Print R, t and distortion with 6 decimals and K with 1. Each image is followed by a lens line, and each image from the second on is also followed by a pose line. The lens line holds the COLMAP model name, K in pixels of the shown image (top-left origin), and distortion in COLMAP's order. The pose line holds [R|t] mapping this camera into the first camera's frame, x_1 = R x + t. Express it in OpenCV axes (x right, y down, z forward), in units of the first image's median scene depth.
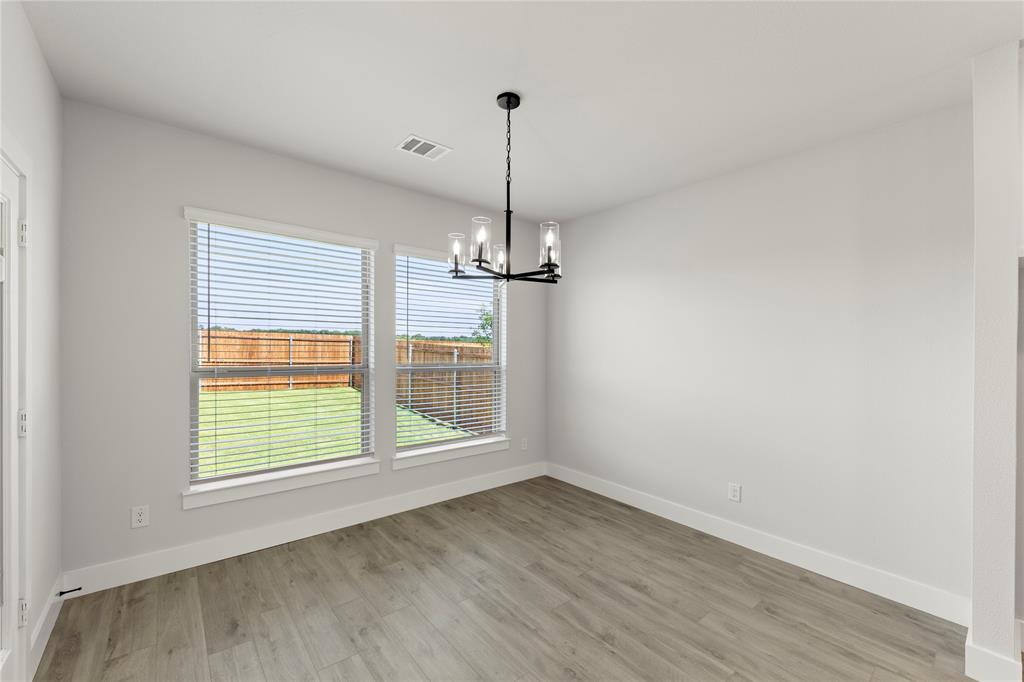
lens RADIAL K [[411.6, 0, 503.7], [0, 411.6, 337.4], [0, 0, 1]] dist [0.003937, -0.000249]
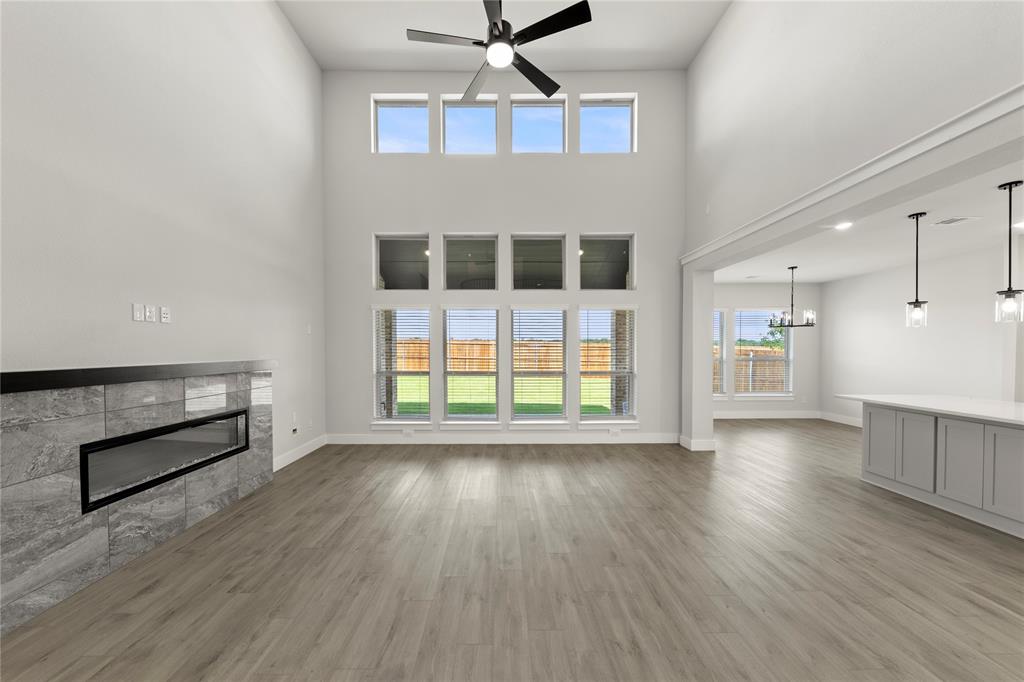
lens RADIAL K [[376.6, 0, 502.3], [0, 376.6, 359.3], [0, 0, 1]] dist [-0.002983, -0.000599]
pose [[0.787597, -0.001740, -0.616189, 0.036125], [0.027301, 0.999113, 0.032073, -0.046098], [0.615586, -0.042083, 0.786945, -2.491059]]
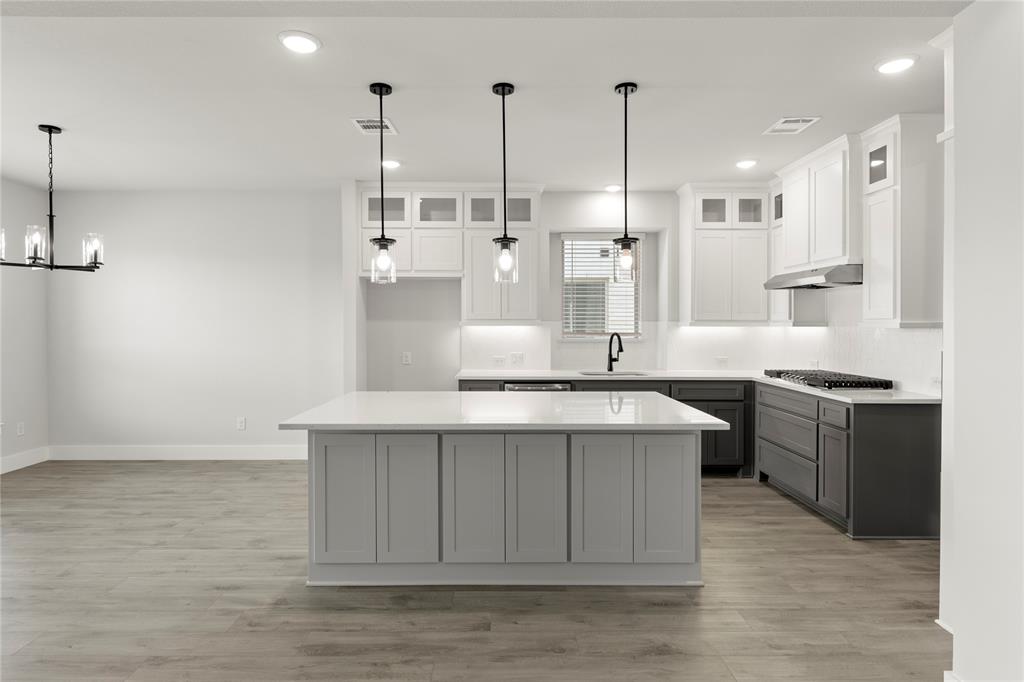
lens RADIAL K [[569.0, 0, 530.7], [0, 569.0, 326.3], [0, 0, 1]] dist [-0.014943, -0.001764]
pose [[0.612455, -0.023590, 0.790153, -0.455444], [-0.008760, 0.999291, 0.036624, -0.037463], [-0.790457, -0.029352, 0.611814, -1.236032]]
